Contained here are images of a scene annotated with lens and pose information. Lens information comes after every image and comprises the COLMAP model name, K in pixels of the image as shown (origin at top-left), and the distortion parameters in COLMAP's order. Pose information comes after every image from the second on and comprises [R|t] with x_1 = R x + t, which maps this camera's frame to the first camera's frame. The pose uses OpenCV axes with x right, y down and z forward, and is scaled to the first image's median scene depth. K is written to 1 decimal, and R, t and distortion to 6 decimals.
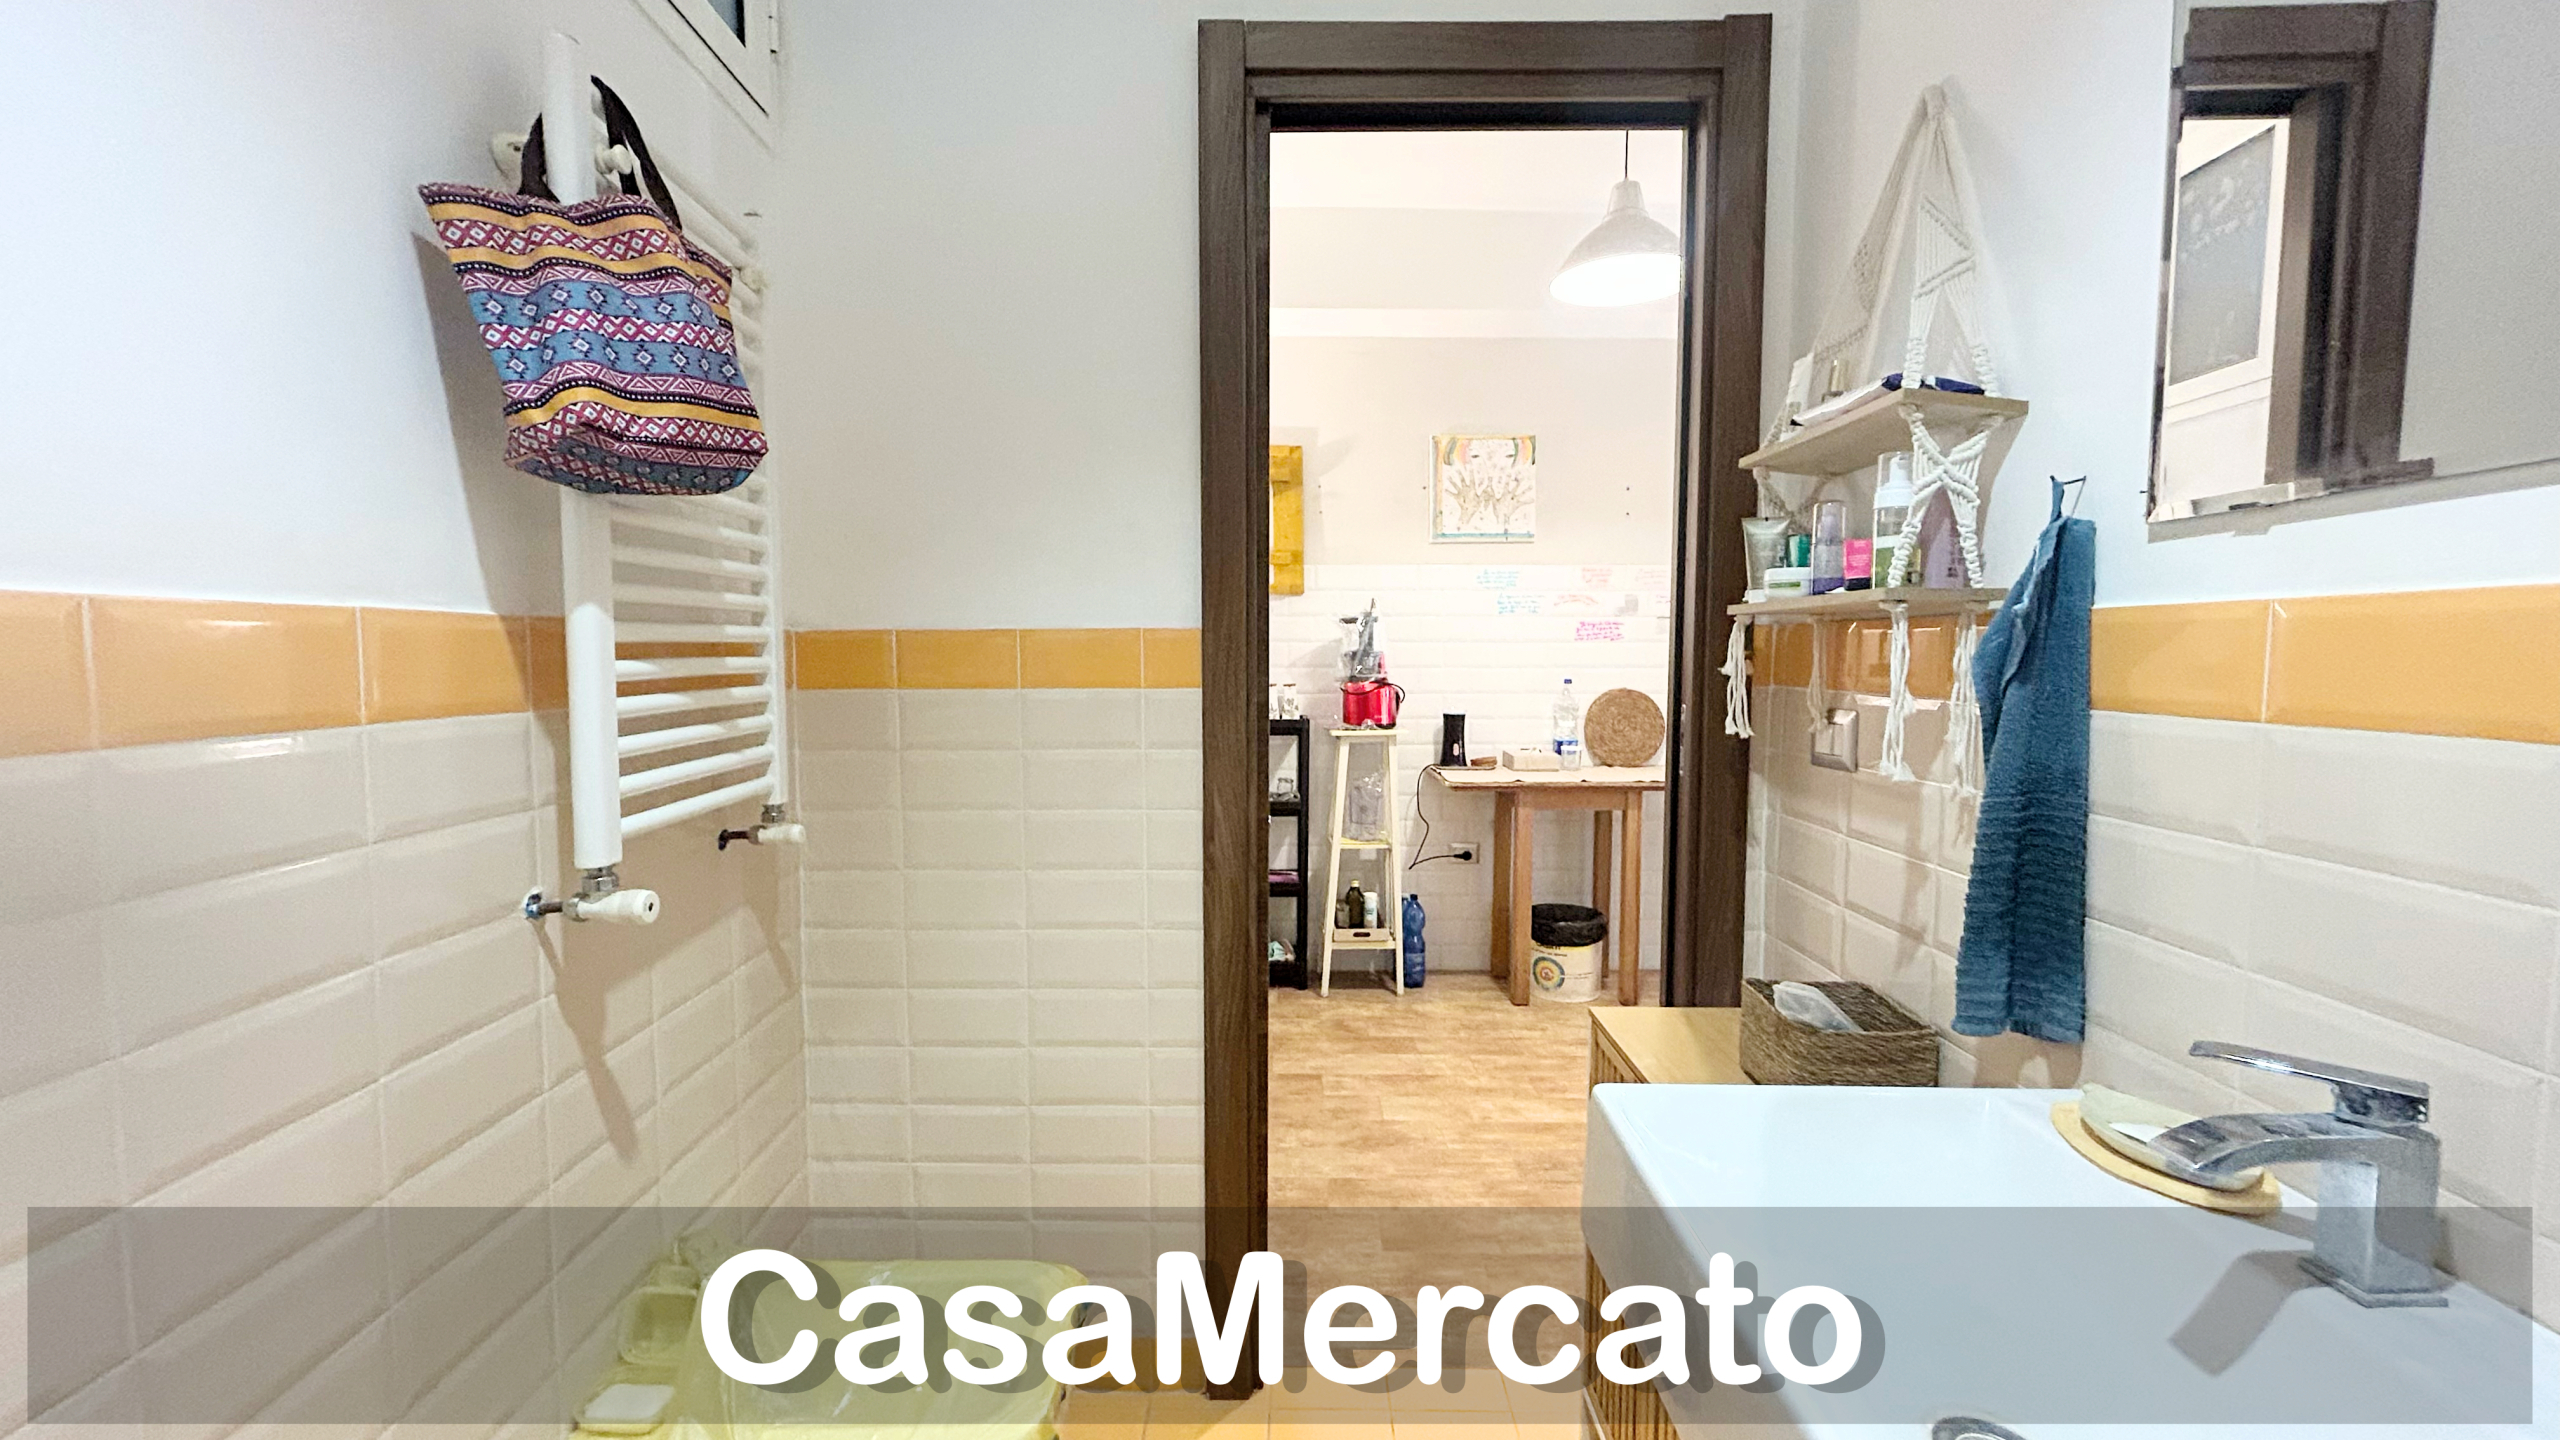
lens RADIAL K [[1026.0, 0, 1274.8], [0, 1026.0, 722.4], [0, 0, 1]] dist [-0.001700, 0.000643]
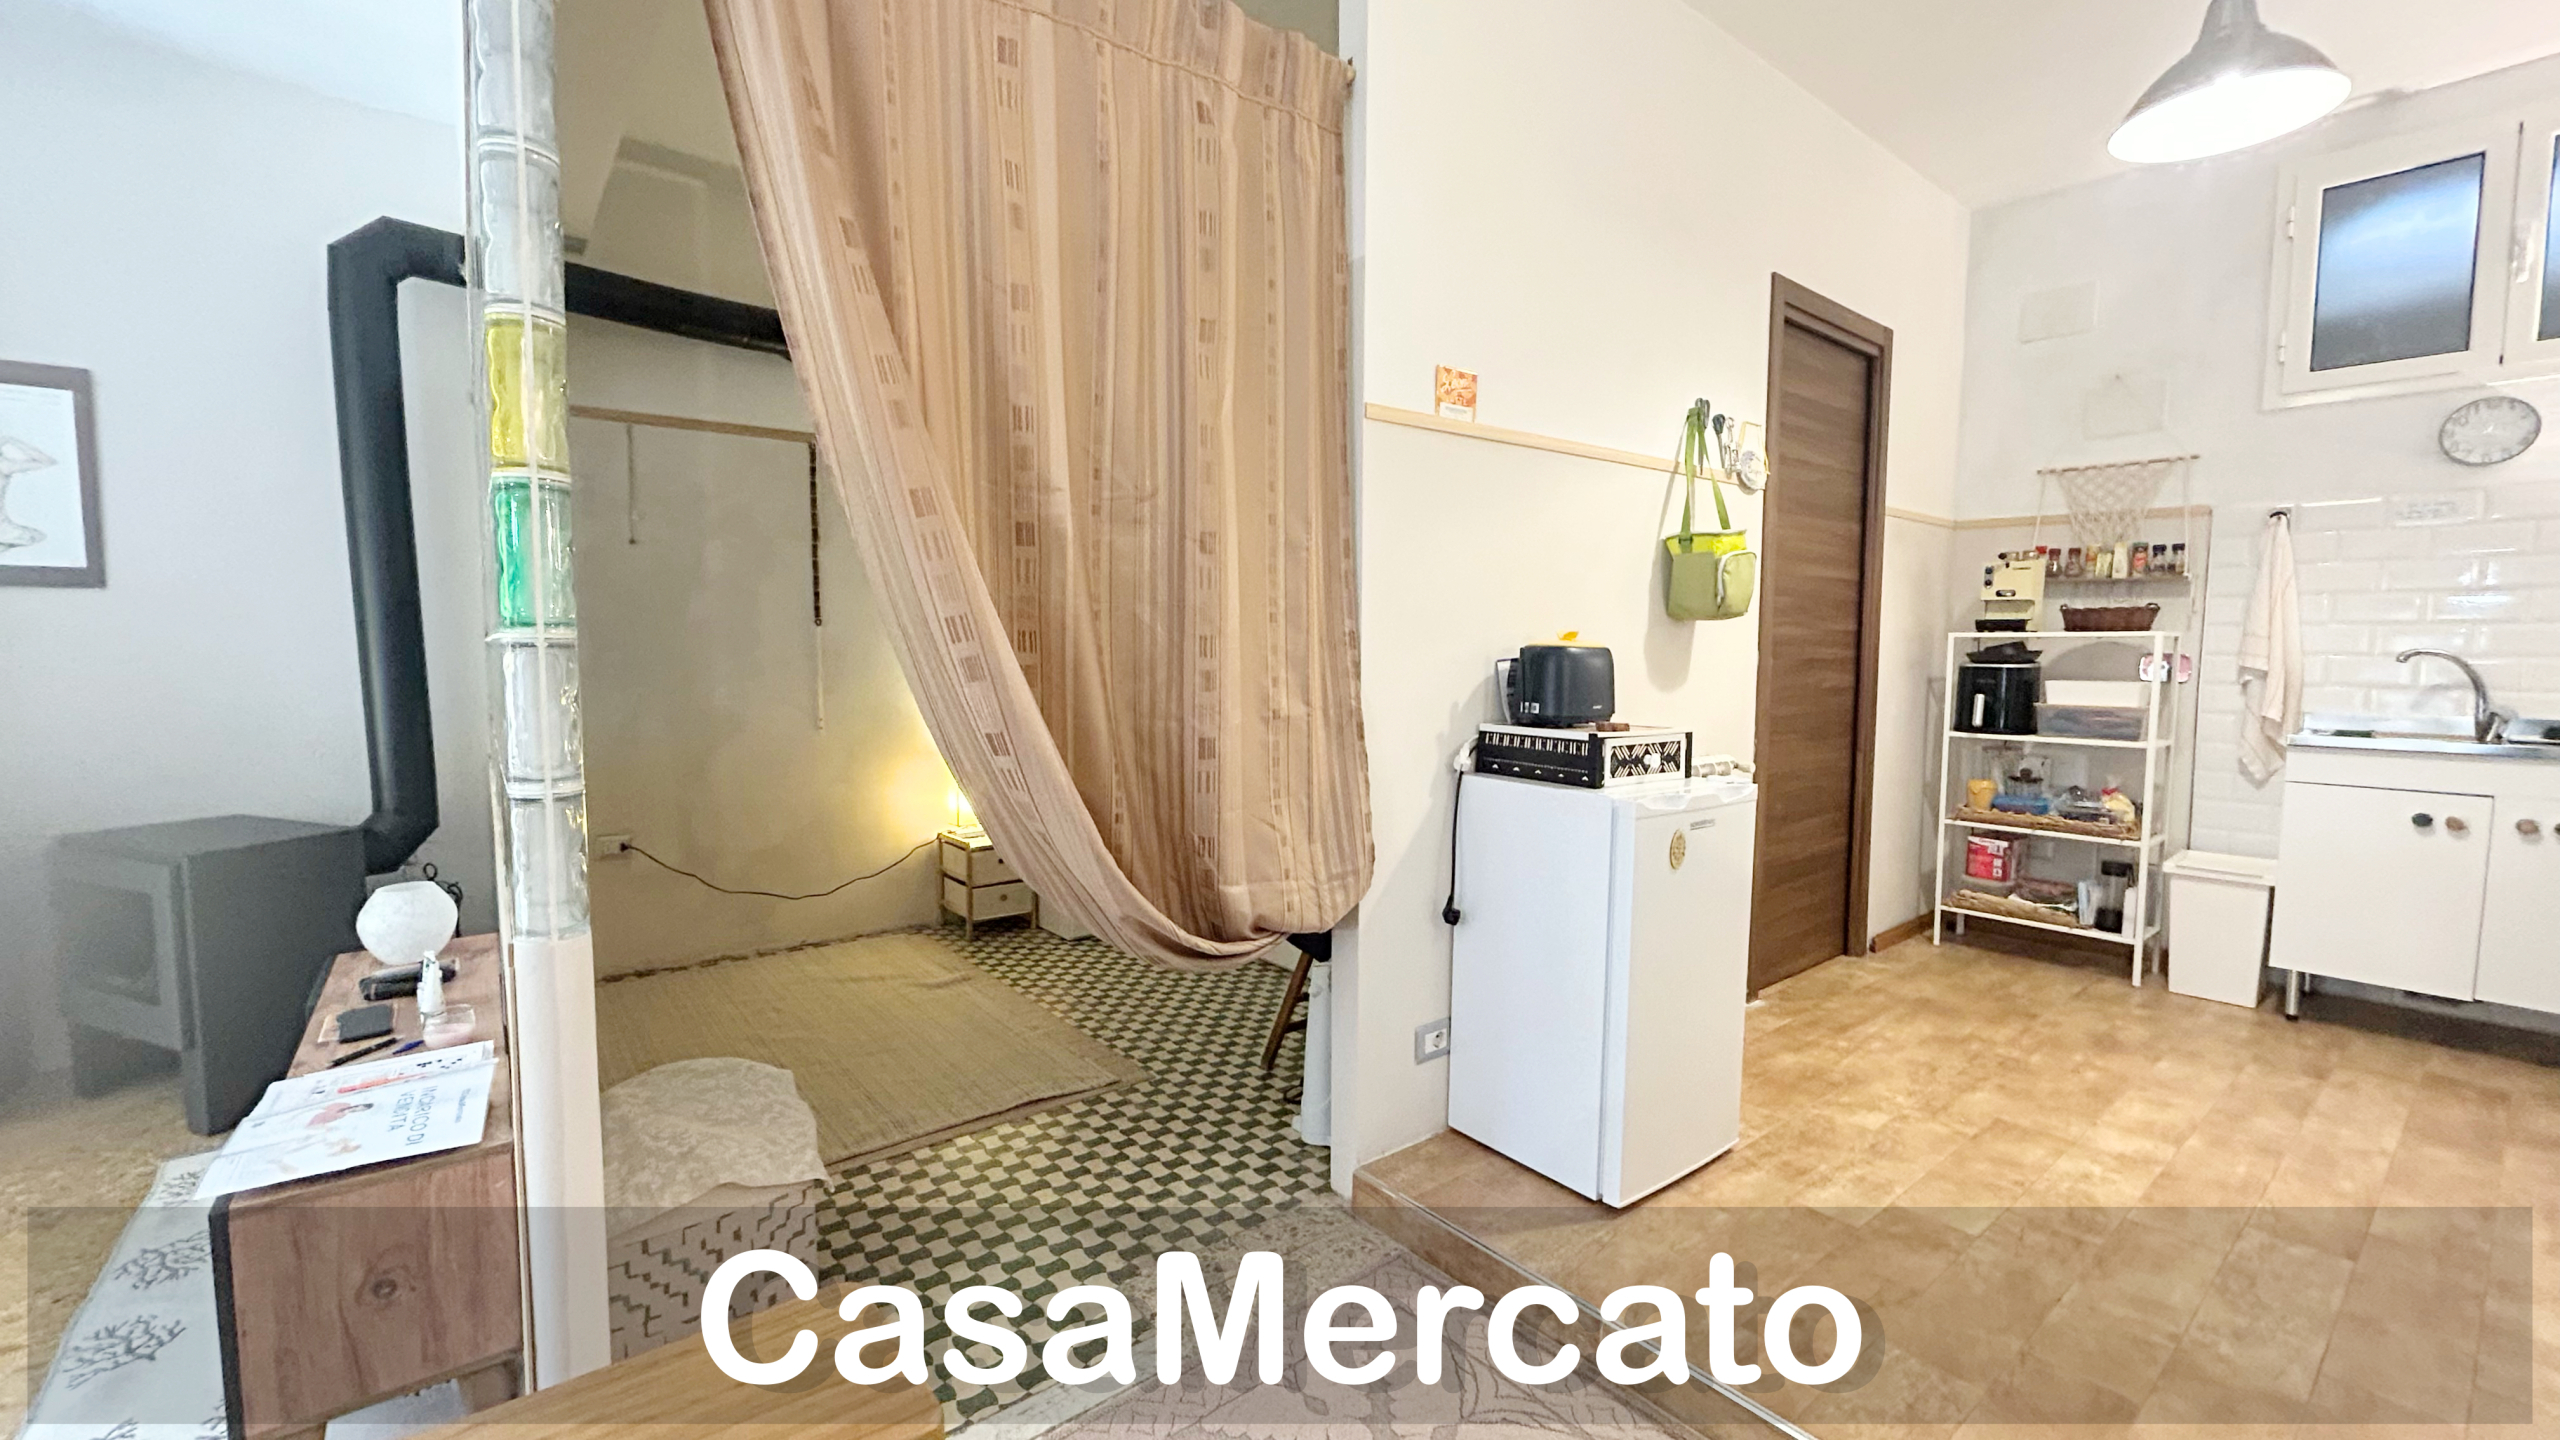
lens RADIAL K [[1026.0, 0, 1273.4], [0, 1026.0, 720.5], [0, 0, 1]] dist [-0.001700, 0.000643]
pose [[-0.771101, 0.040142, -0.635447, 2.336050], [-0.055654, 0.989941, 0.130072, -0.034777], [0.634276, 0.135664, -0.761110, 1.956697]]
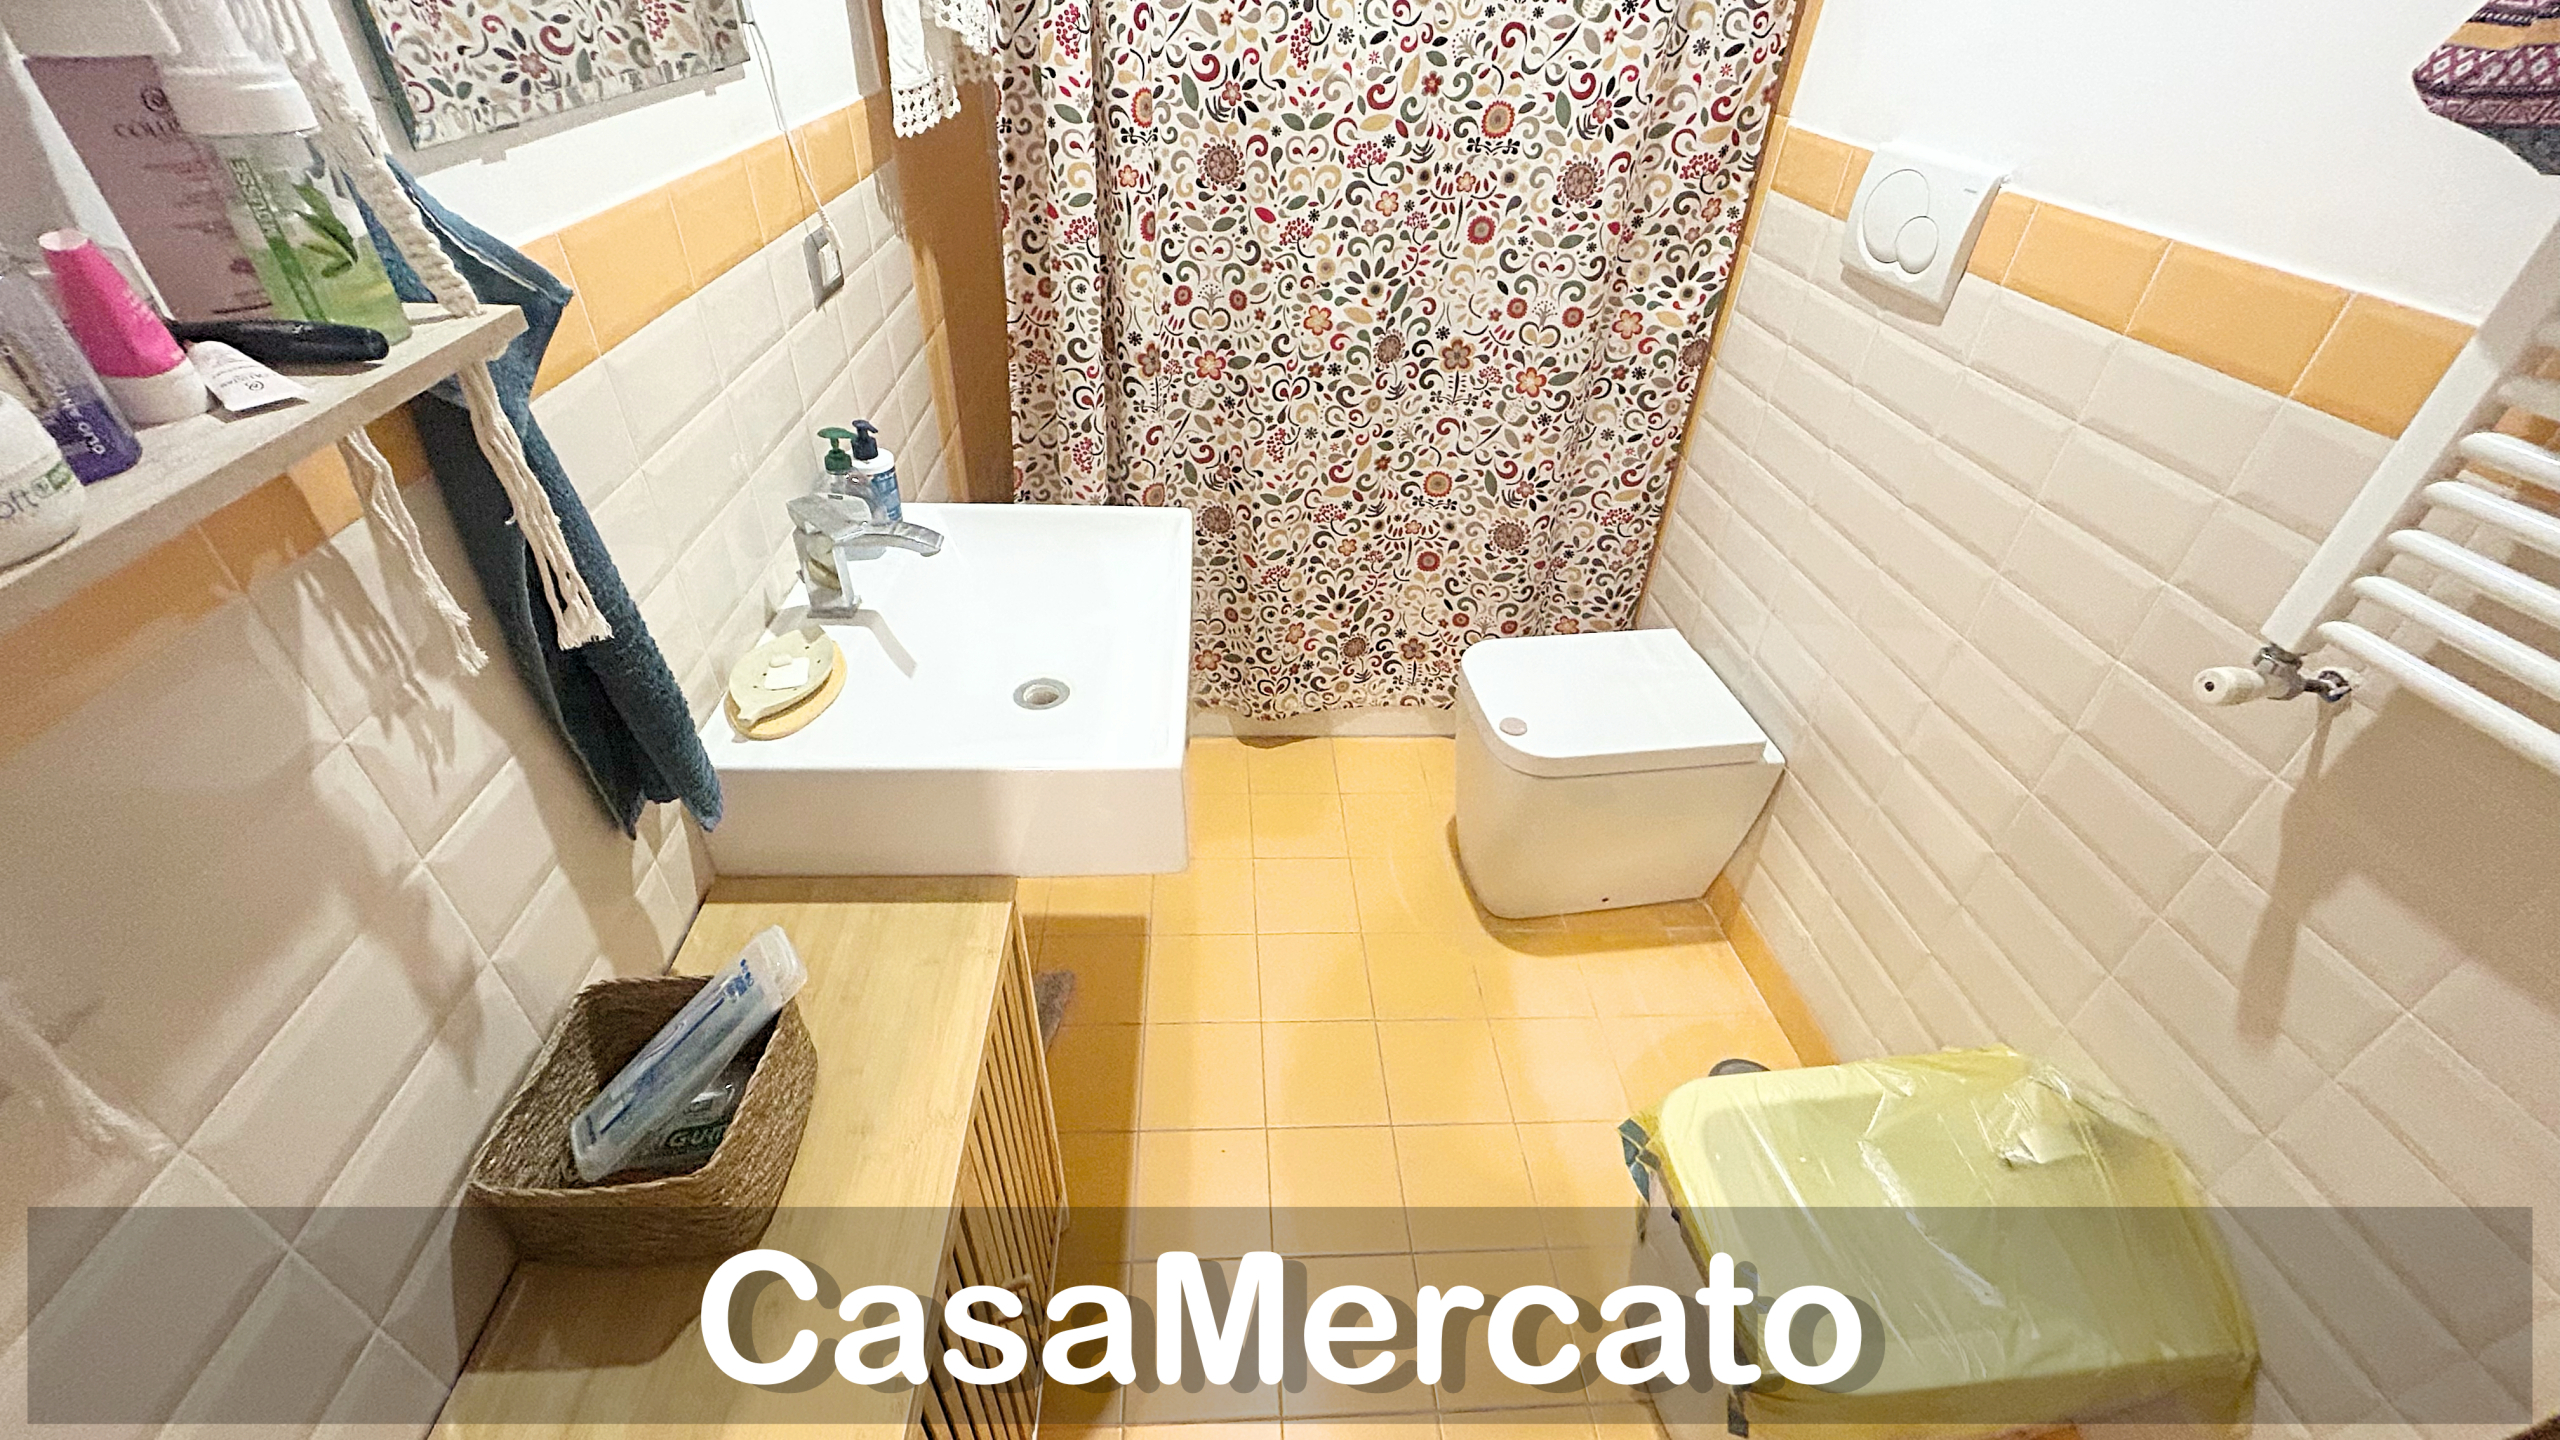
lens RADIAL K [[1026.0, 0, 1283.8], [0, 1026.0, 718.4], [0, 0, 1]] dist [-0.001700, 0.000643]
pose [[-0.995267, 0.014170, -0.096140, 0.176527], [-0.052547, 0.753732, 0.655078, -0.213787], [0.081747, 0.657029, -0.749420, 1.018514]]
